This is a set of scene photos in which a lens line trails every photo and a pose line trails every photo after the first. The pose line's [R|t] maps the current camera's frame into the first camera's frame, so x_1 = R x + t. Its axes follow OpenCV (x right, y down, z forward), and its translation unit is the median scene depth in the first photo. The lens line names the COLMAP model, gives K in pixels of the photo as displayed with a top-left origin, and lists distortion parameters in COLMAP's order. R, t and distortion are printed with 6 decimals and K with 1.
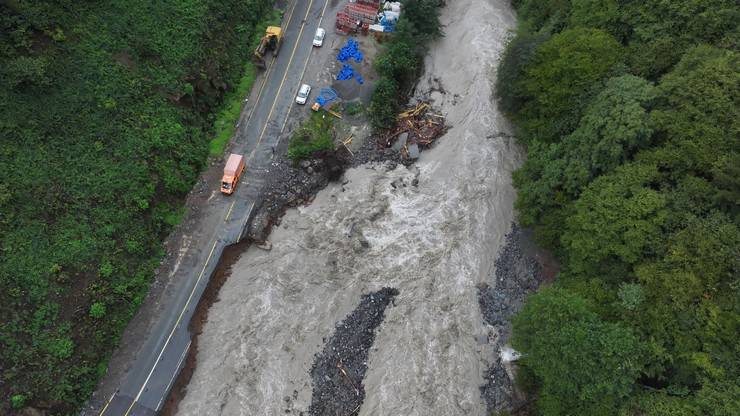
lens RADIAL K [[520.2, 0, 370.0], [0, 520.2, 208.0], [0, 0, 1]] dist [0.004596, 0.004600]
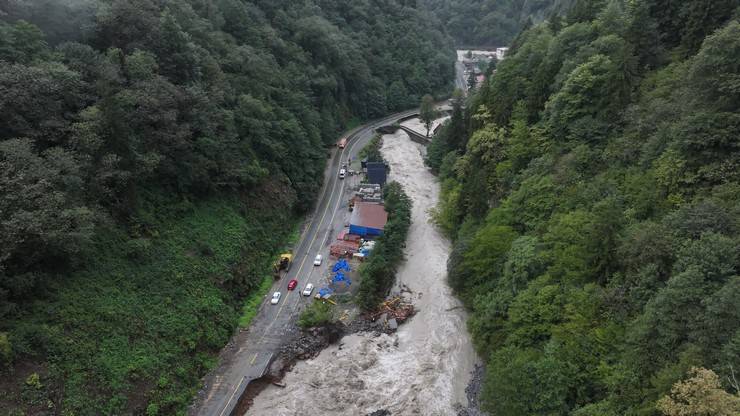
lens RADIAL K [[520.2, 0, 370.0], [0, 520.2, 208.0], [0, 0, 1]] dist [0.004596, 0.004600]
pose [[0.997363, -0.033620, 0.064310, -0.050359], [0.065240, 0.803494, -0.591727, 0.449842], [-0.031779, 0.594363, 0.803569, -0.240866]]
